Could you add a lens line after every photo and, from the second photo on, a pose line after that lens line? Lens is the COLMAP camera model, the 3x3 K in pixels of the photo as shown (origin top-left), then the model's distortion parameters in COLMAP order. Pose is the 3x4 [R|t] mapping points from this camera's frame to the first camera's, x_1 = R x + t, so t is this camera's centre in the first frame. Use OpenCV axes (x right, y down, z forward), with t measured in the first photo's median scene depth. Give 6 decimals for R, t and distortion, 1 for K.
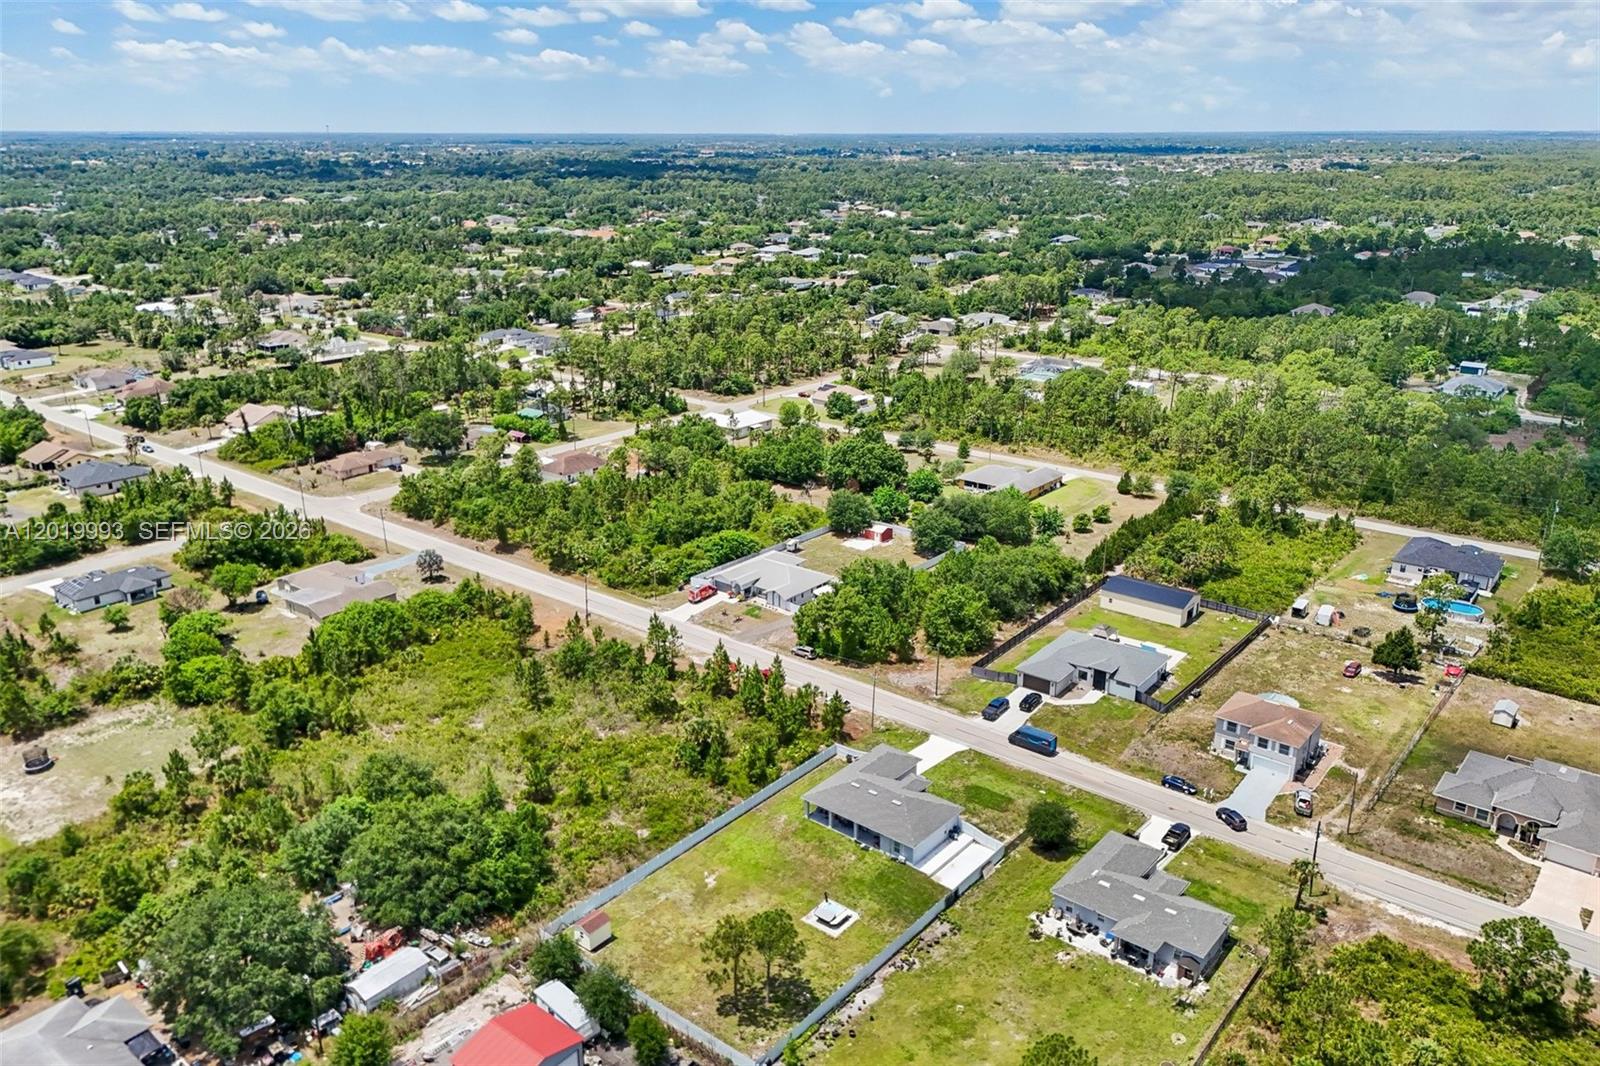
lens RADIAL K [[1173.6, 0, 794.1], [0, 1173.6, 510.3], [0, 0, 1]] dist [0.087794, -0.120867]
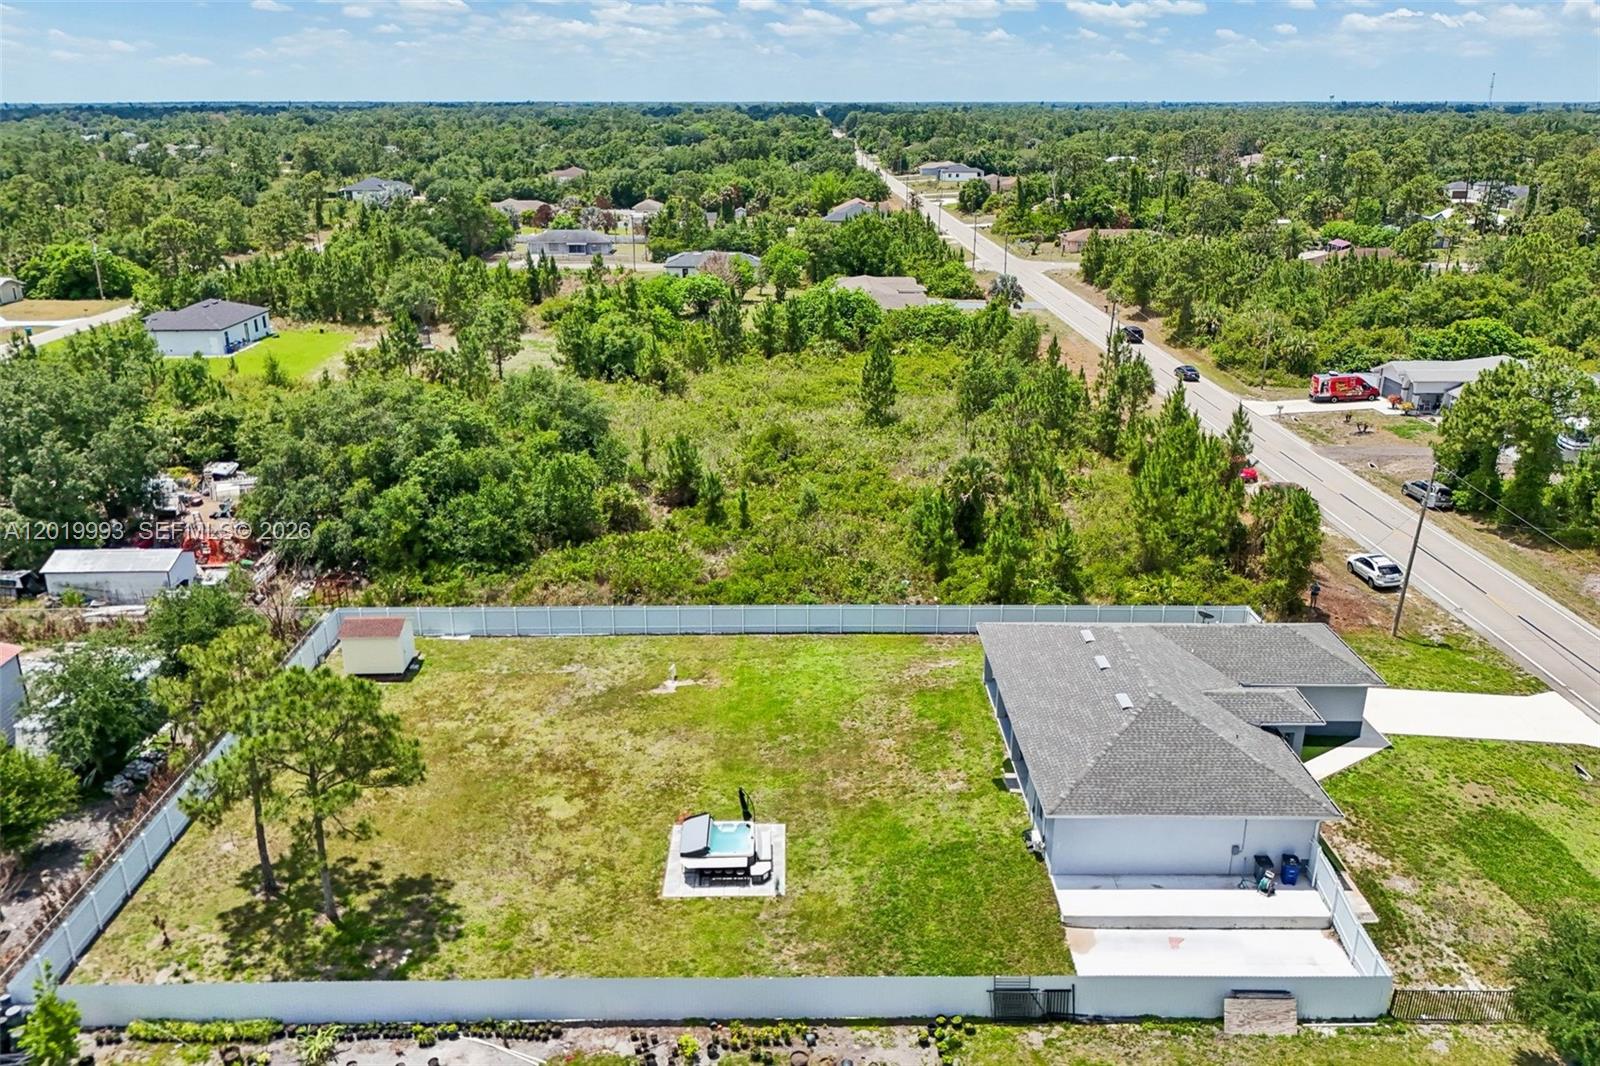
lens RADIAL K [[1144.8, 0, 795.1], [0, 1144.8, 572.9], [0, 0, 1]] dist [0.045502, -0.059687]
pose [[0.643059, 0.289588, -0.708952, 0.173225], [-0.228893, 0.956110, 0.182927, 0.121487], [0.730810, 0.044642, 0.681120, 0.493655]]
